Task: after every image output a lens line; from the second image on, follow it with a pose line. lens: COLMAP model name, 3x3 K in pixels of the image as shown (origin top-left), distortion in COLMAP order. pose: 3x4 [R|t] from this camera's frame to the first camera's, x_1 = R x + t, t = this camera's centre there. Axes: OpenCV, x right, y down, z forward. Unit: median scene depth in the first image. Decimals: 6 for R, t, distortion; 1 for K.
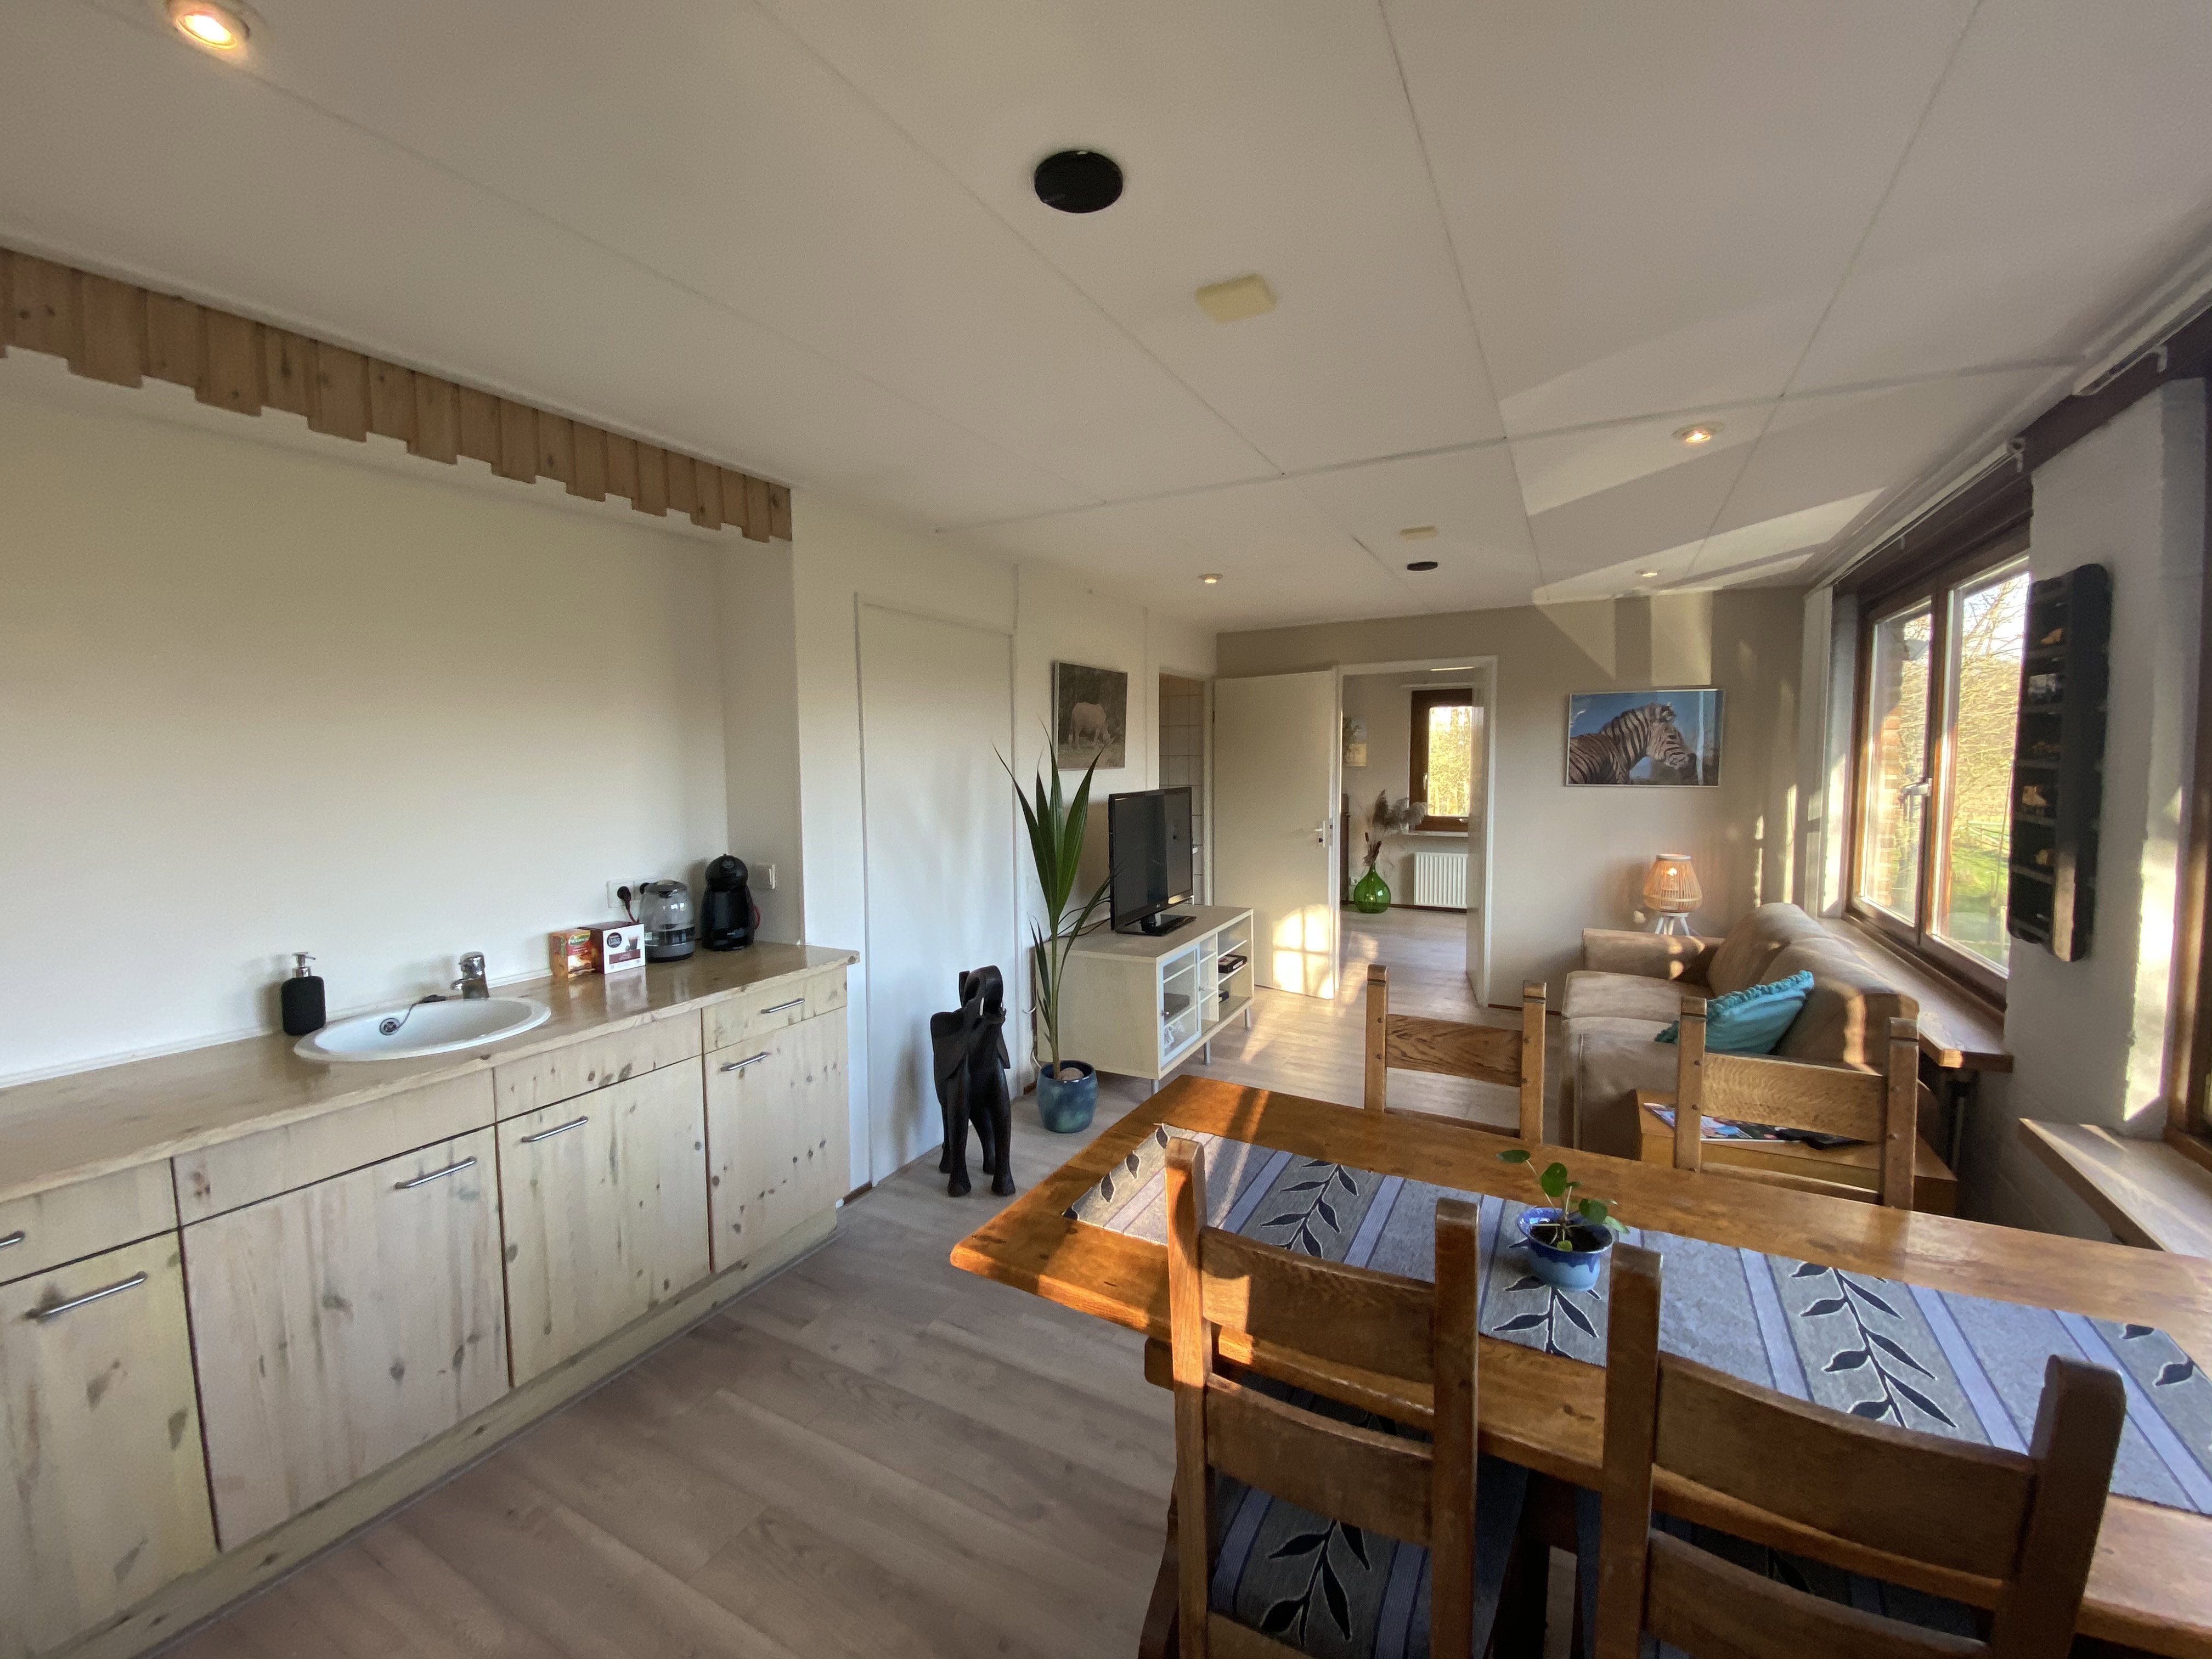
lens RADIAL K [[889.7, 0, 1104.5], [0, 889.7, 821.0], [0, 0, 1]] dist [0.018113, -0.020447]
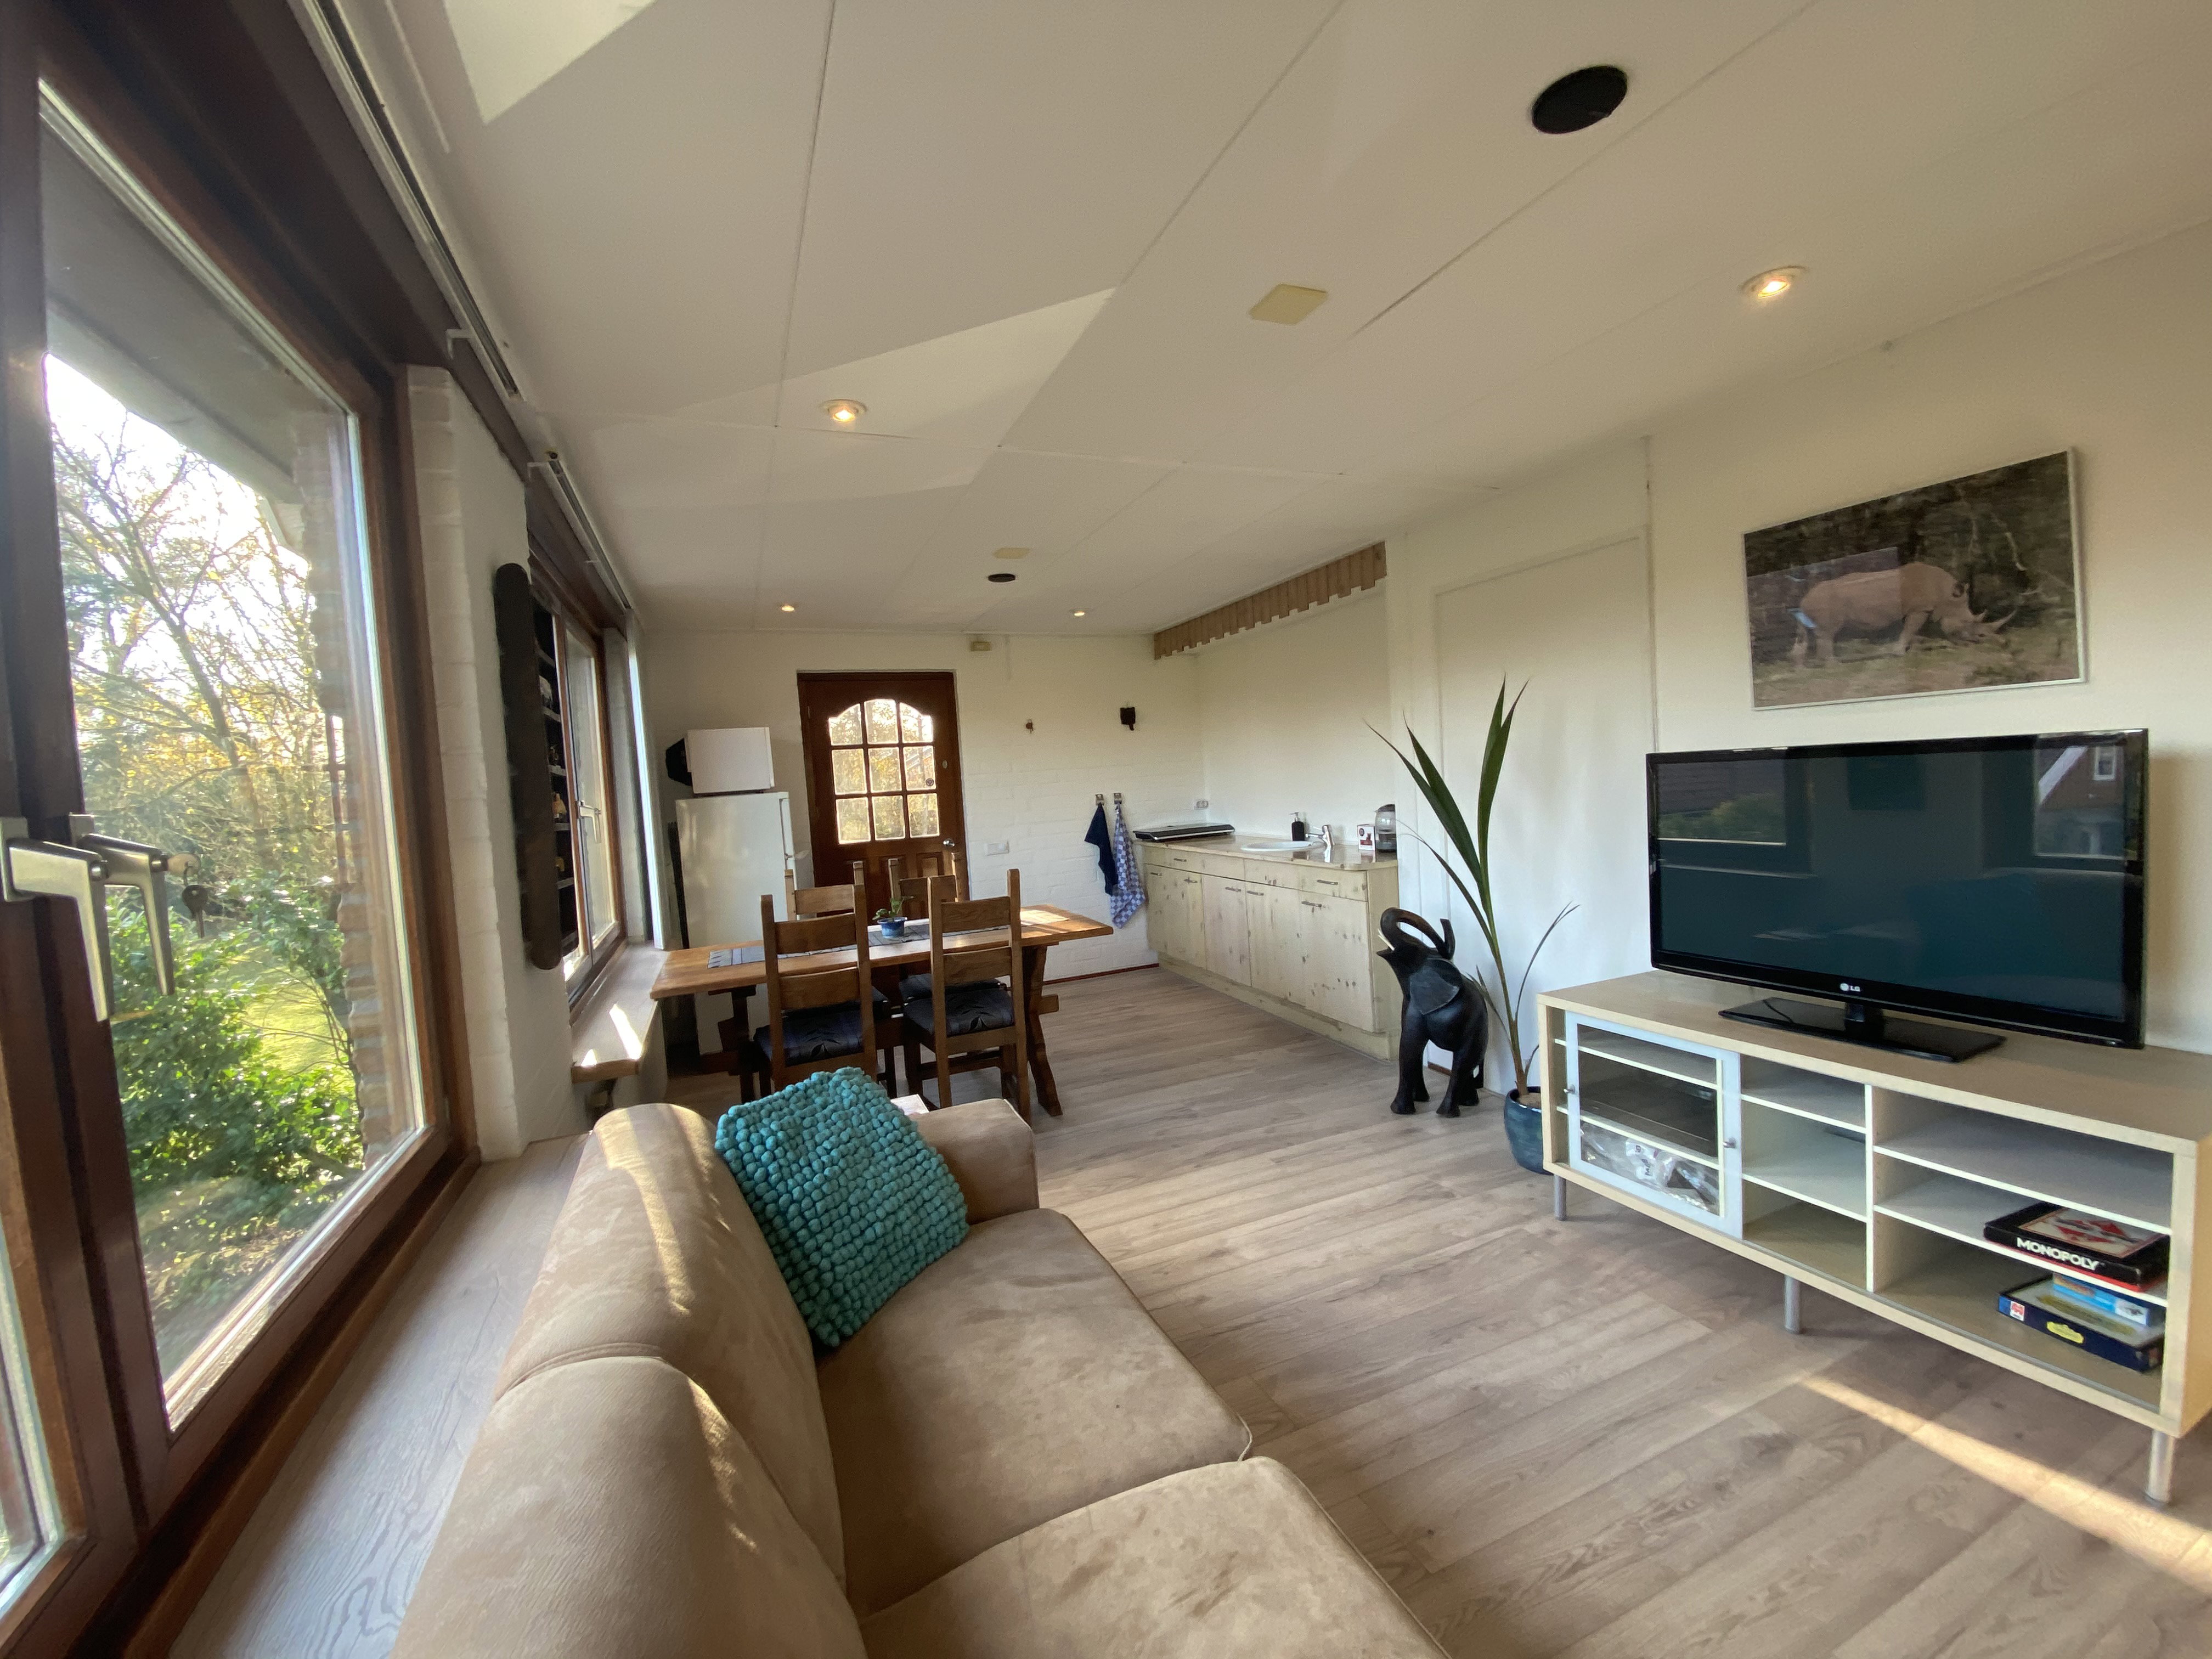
lens RADIAL K [[889.7, 0, 1104.5], [0, 889.7, 821.0], [0, 0, 1]] dist [0.018113, -0.020447]
pose [[-0.628466, 0.091594, -0.772425, 1.277603], [0.018233, 0.994505, 0.103093, -0.093430], [0.777623, 0.050707, -0.626682, 1.856946]]
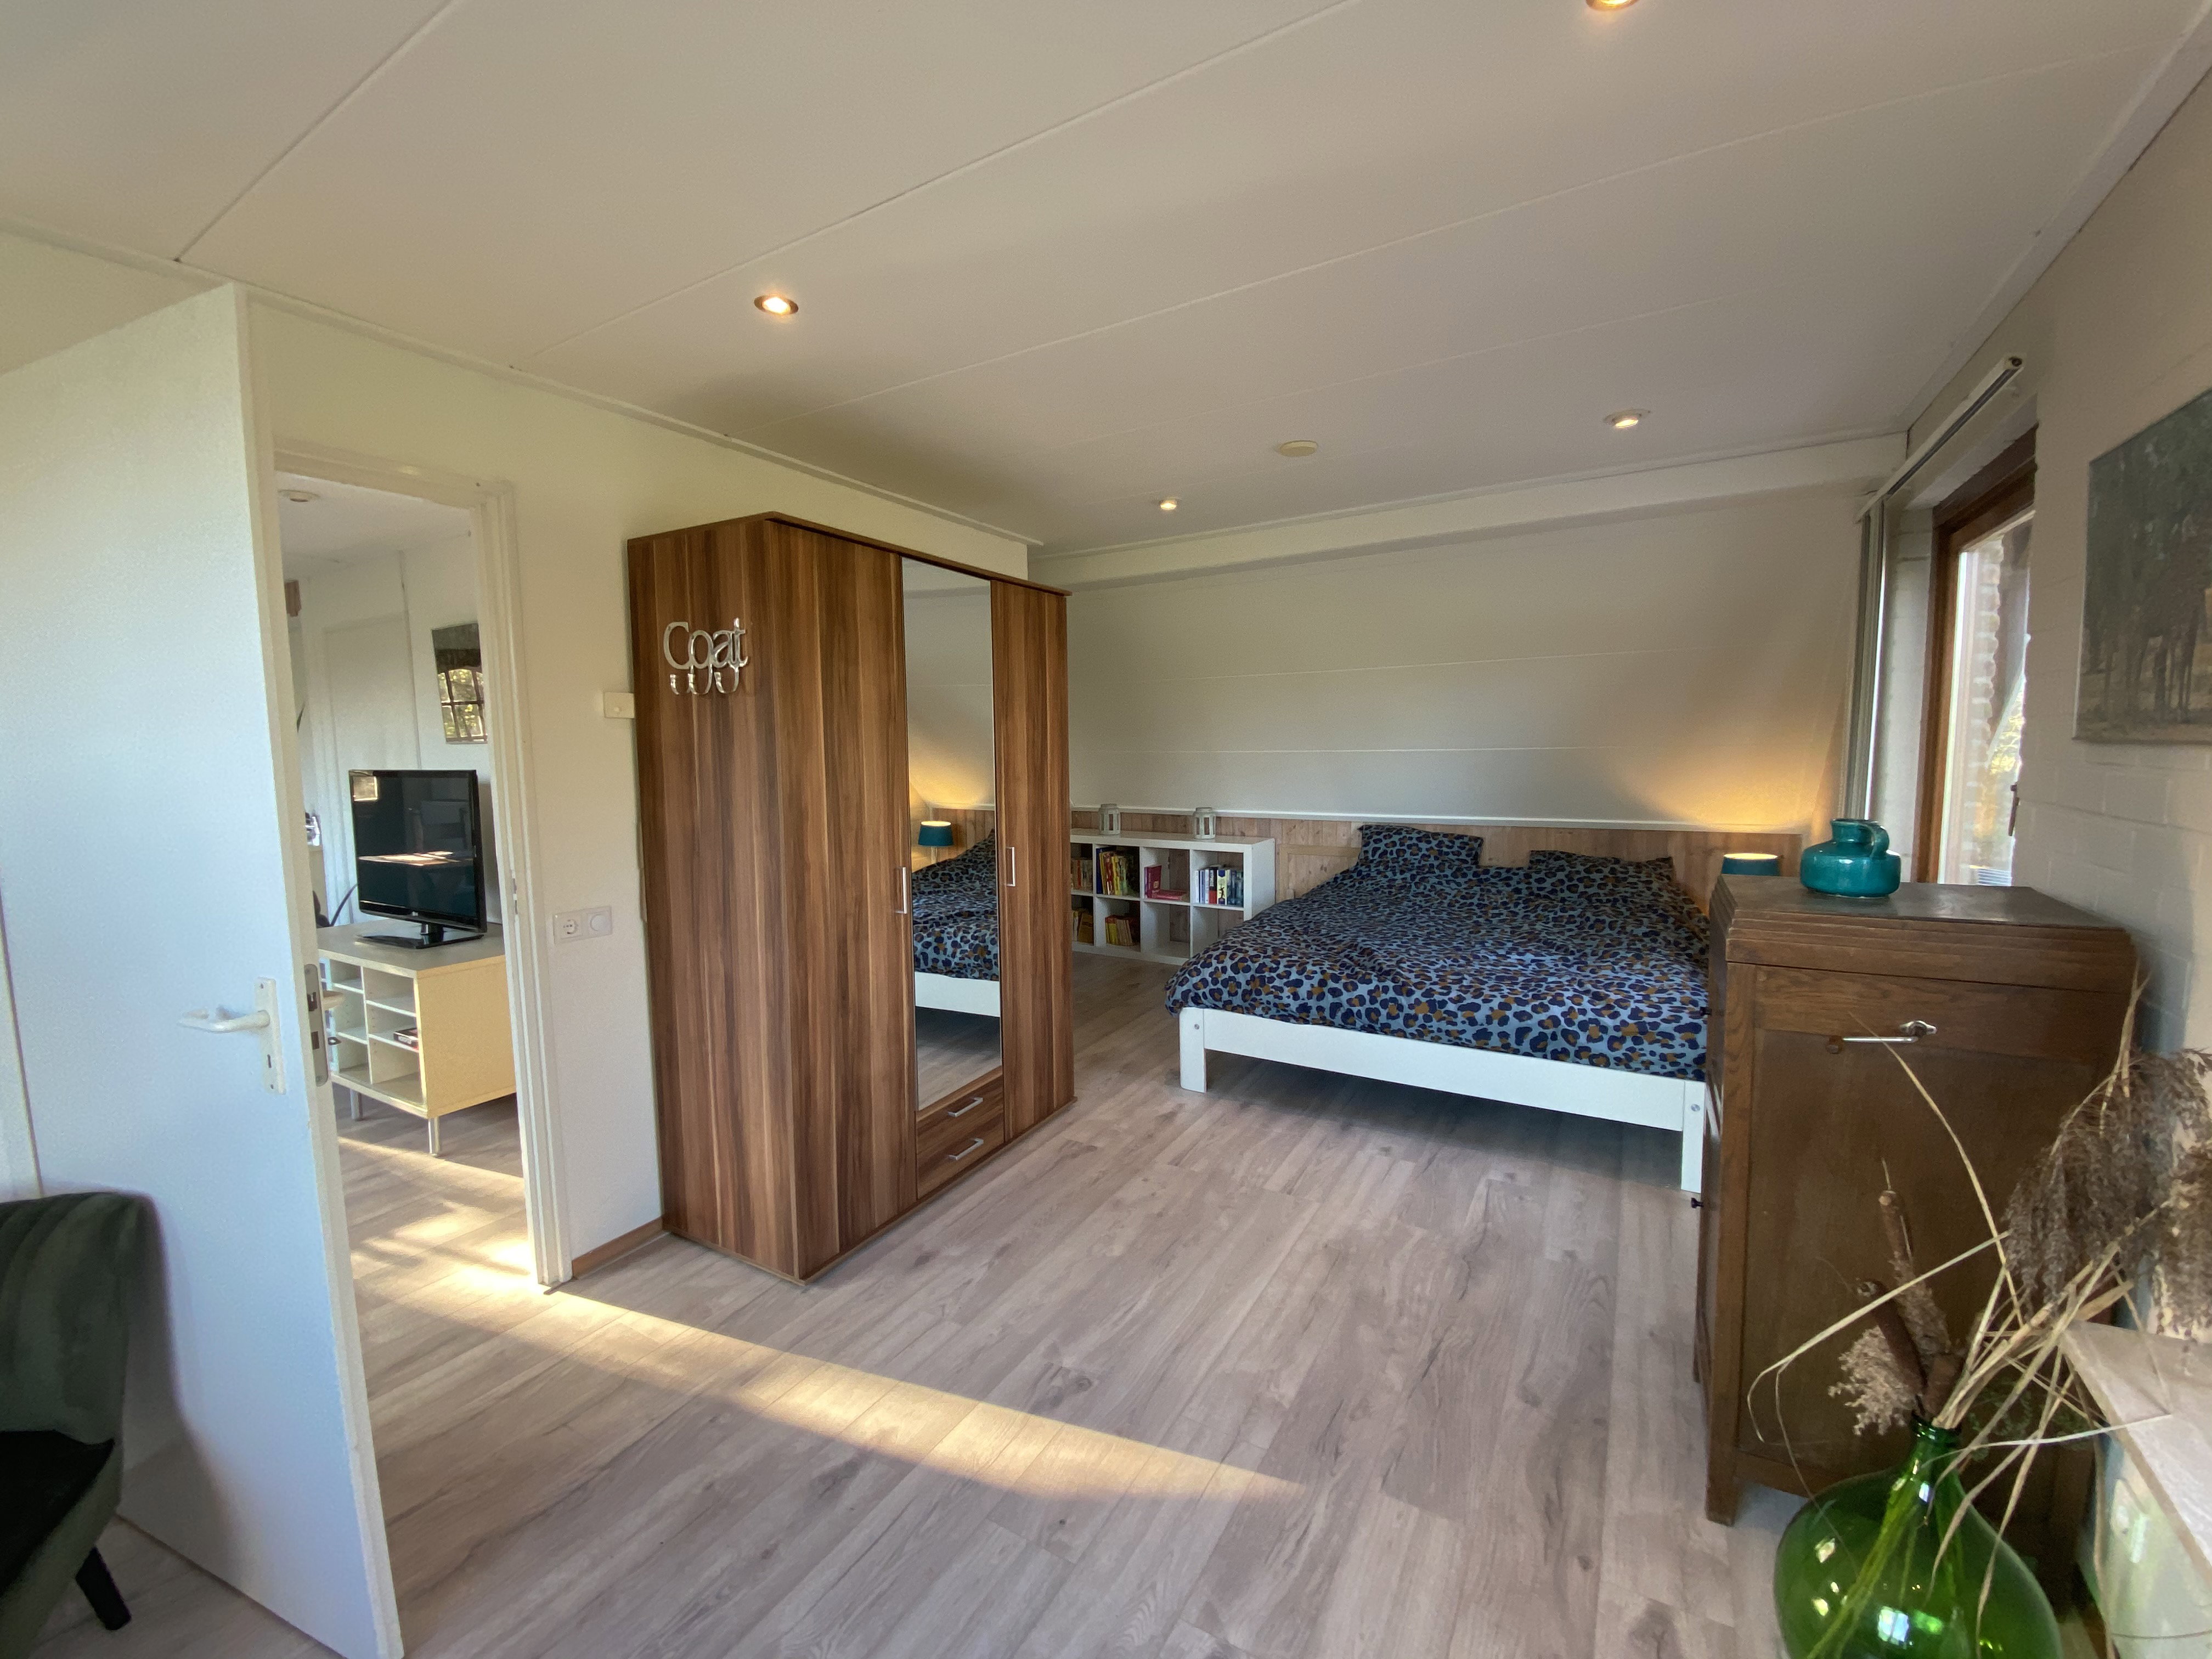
lens RADIAL K [[889.7, 0, 1104.5], [0, 889.7, 821.0], [0, 0, 1]] dist [0.018113, -0.020447]
pose [[-0.052393, 0.096640, -0.993939, 1.571731], [-0.060962, 0.993141, 0.099776, -0.203920], [0.996764, 0.065820, -0.046143, 3.170956]]
